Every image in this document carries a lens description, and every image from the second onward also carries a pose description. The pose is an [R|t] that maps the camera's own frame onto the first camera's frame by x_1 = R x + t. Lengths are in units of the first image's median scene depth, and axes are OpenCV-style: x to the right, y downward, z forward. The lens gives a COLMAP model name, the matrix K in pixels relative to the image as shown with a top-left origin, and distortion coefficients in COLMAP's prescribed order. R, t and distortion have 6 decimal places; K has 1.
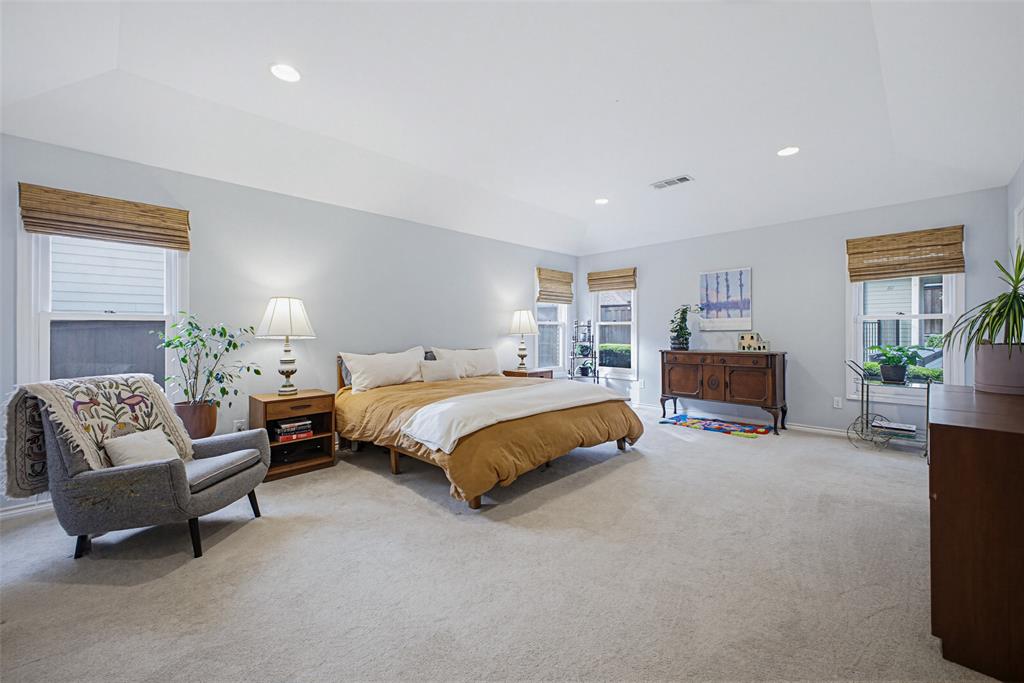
lens RADIAL K [[411.3, 0, 505.6], [0, 411.3, 330.3], [0, 0, 1]] dist [0.015897, -0.000123]
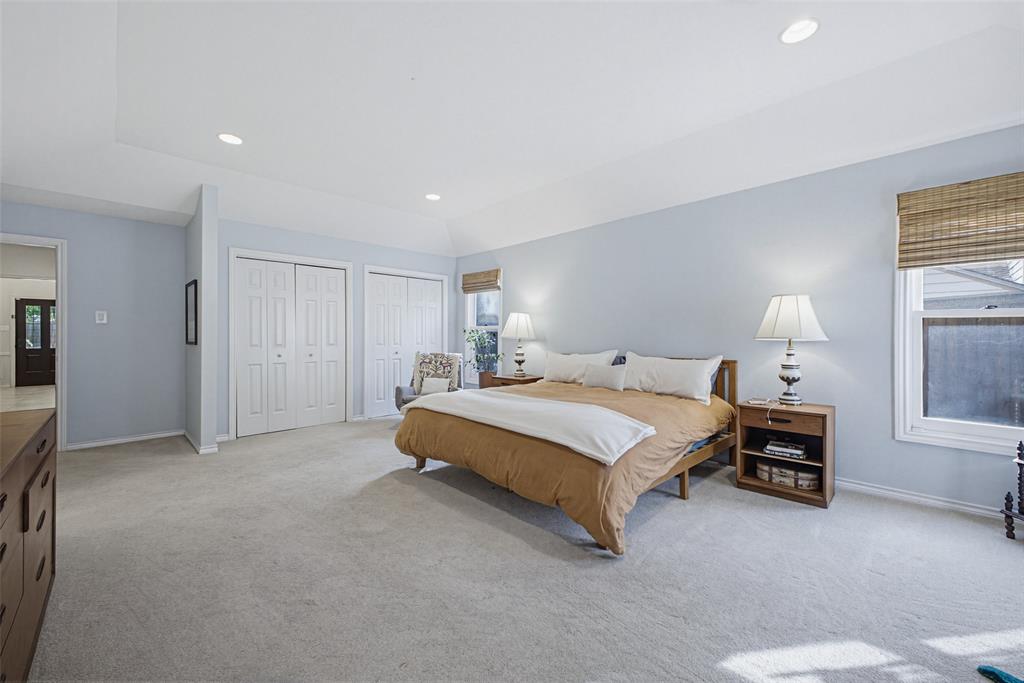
lens RADIAL K [[417.9, 0, 511.5], [0, 417.9, 327.1], [0, 0, 1]] dist [0.079259, -0.000055]
pose [[-0.035187, -0.013151, -0.999294, 0.967393], [0.006701, 0.999888, -0.013395, -0.002615], [0.999358, -0.007168, -0.035094, 1.006493]]
